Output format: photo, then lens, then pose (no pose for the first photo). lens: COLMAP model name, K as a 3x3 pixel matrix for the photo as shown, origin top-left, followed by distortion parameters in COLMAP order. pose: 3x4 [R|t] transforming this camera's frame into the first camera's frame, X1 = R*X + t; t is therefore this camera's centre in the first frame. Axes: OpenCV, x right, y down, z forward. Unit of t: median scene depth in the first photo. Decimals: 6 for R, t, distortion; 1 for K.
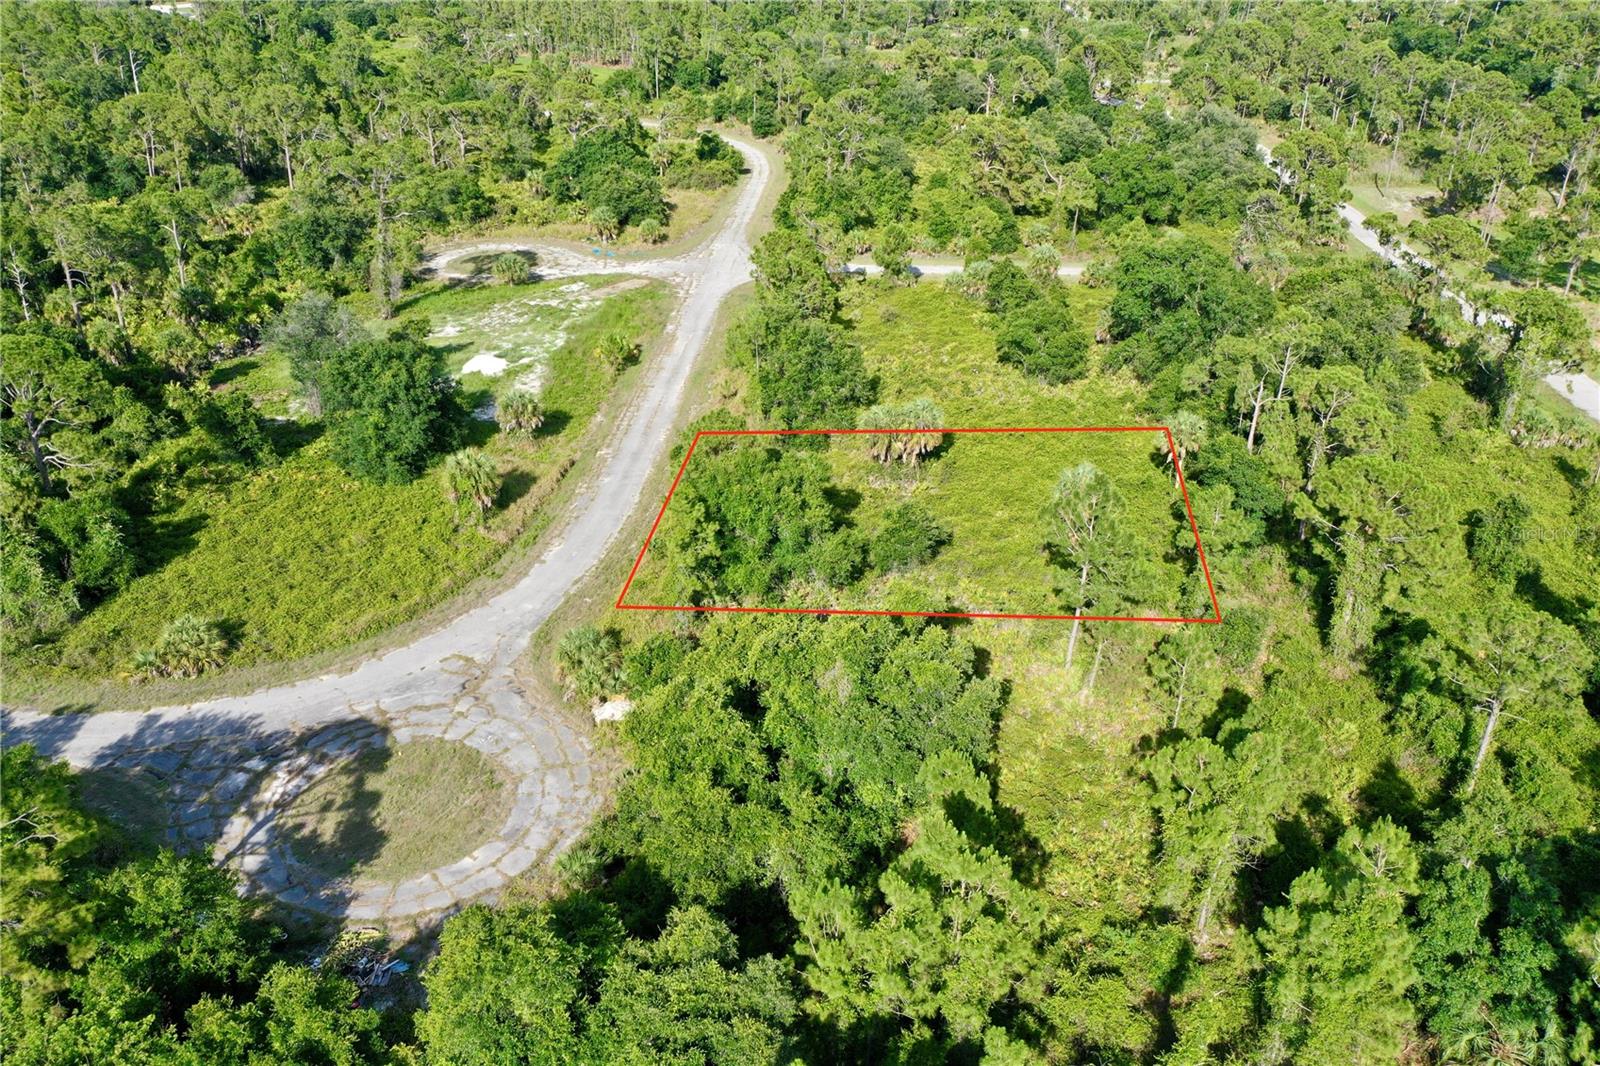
lens RADIAL K [[1299.5, 0, 799.5], [0, 1299.5, 476.7], [0, 0, 1]] dist [0.001572, -0.000863]
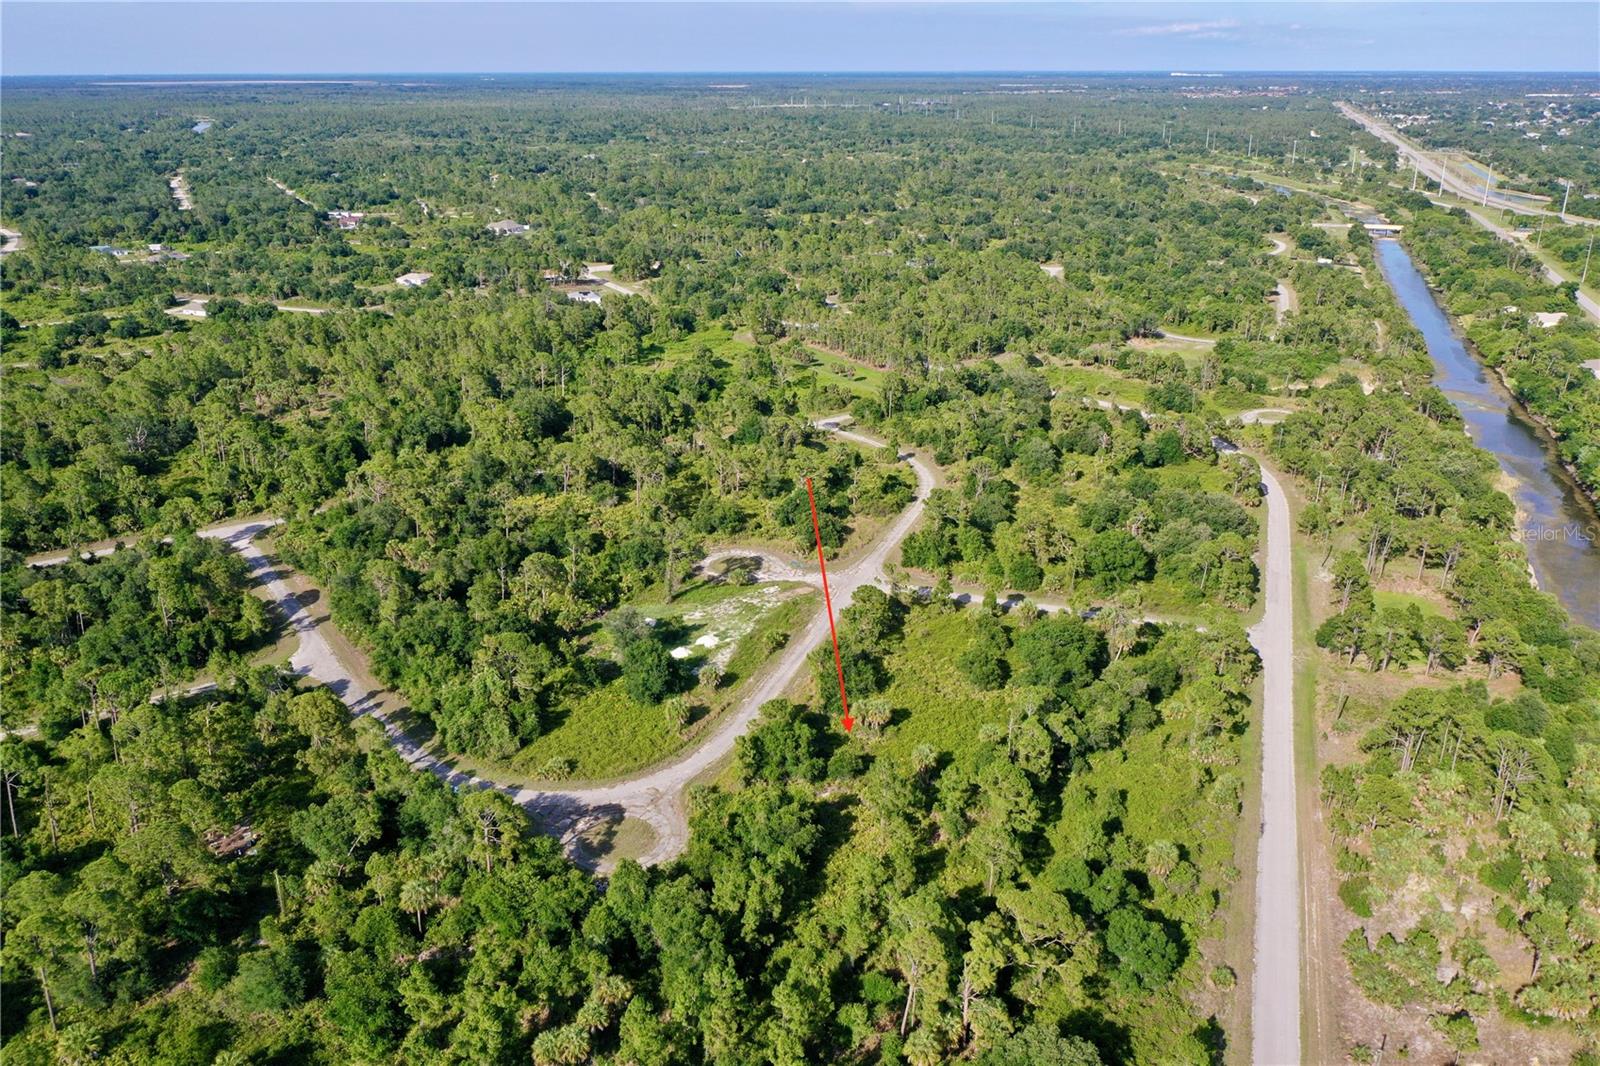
lens RADIAL K [[1262.0, 0, 801.5], [0, 1262.0, 527.9], [0, 0, 1]] dist [-0.005445, -0.002806]
pose [[0.962990, 0.097893, -0.251131, 0.422144], [-0.117379, 0.991036, -0.063791, -0.174690], [0.242636, 0.090907, 0.965849, -0.979091]]
